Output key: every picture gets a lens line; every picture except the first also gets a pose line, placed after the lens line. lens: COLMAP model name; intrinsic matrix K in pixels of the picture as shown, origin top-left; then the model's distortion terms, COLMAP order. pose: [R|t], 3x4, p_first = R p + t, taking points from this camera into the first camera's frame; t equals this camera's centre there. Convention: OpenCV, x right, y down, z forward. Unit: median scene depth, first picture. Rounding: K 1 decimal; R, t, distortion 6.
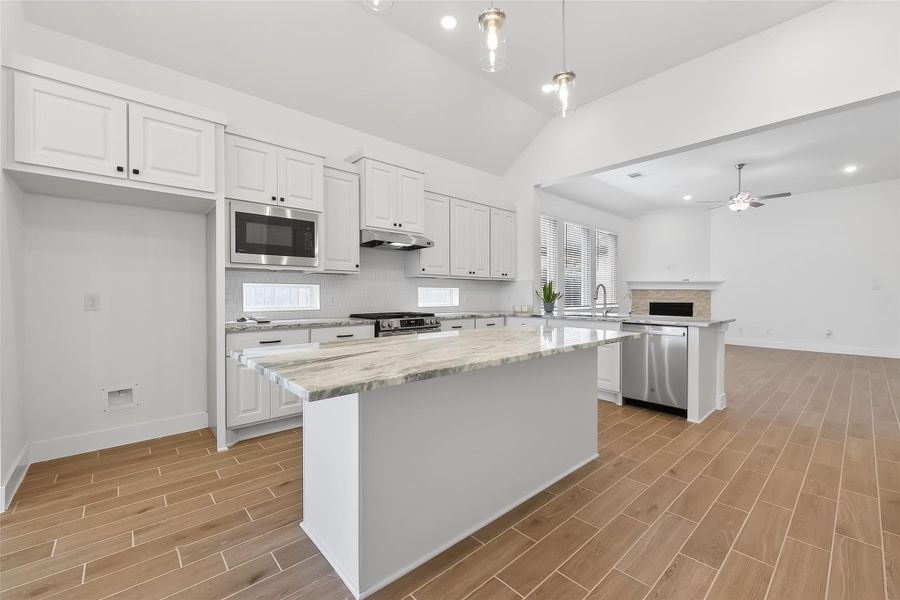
lens RADIAL K [[378.0, 0, 474.3], [0, 378.0, 297.1], [0, 0, 1]] dist [-0.001432, 0.000063]
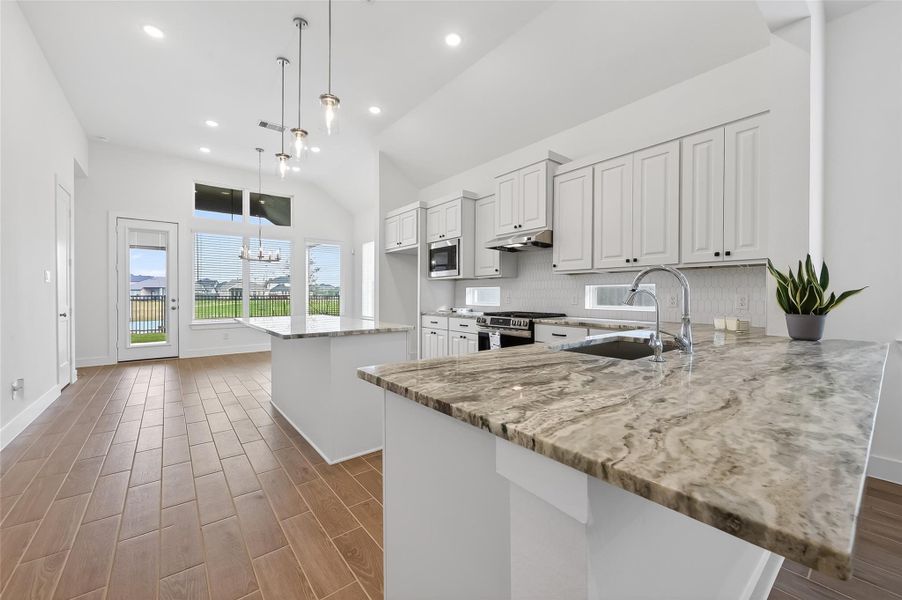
lens RADIAL K [[355.6, 0, 448.7], [0, 355.6, 297.5], [0, 0, 1]] dist [0.000407, 0.000395]
pose [[-0.104985, 0.007209, -0.994448, 0.694258], [-0.005303, 0.999955, 0.007809, -0.004278], [0.994460, 0.006093, -0.104942, 0.815134]]
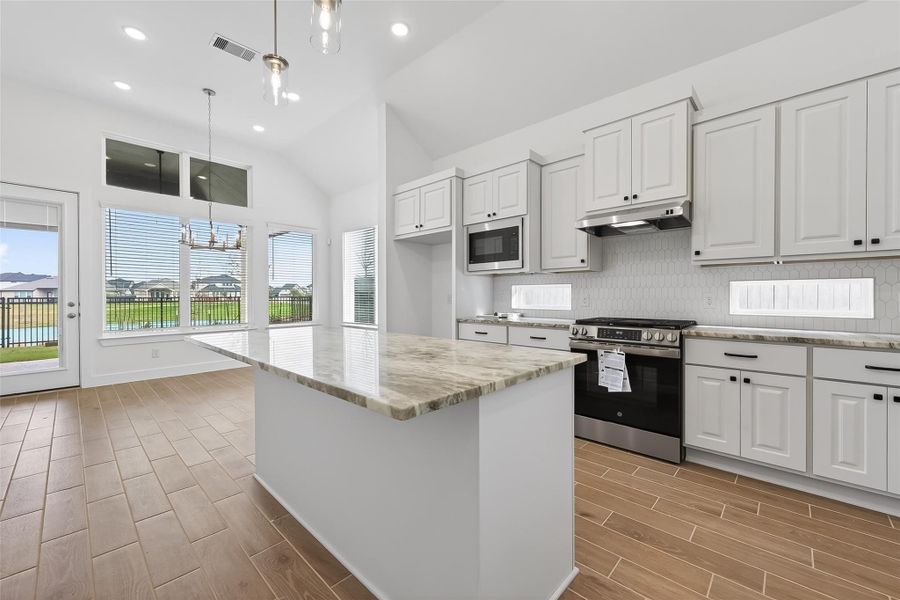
lens RADIAL K [[354.8, 0, 447.7], [0, 354.8, 297.5], [0, 0, 1]] dist [0.000407, 0.000395]
pose [[0.044313, 0.007059, -0.998993, 0.408370], [-0.000655, 0.999975, 0.007037, -0.004260], [0.999017, 0.000343, 0.044317, 0.553728]]
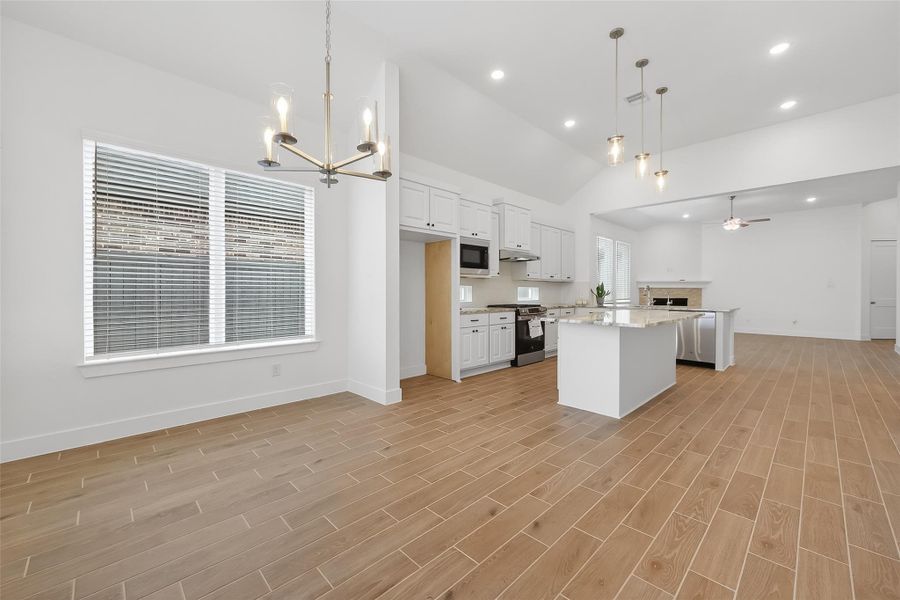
lens RADIAL K [[369.5, 0, 453.6], [0, 369.5, 294.1], [0, 0, 1]] dist [-0.000200, -0.000069]
pose [[0.999822, 0.001123, 0.018833, -0.438280], [-0.001141, 0.999999, 0.000926, 0.000083], [-0.018832, -0.000947, 0.999822, -0.419499]]
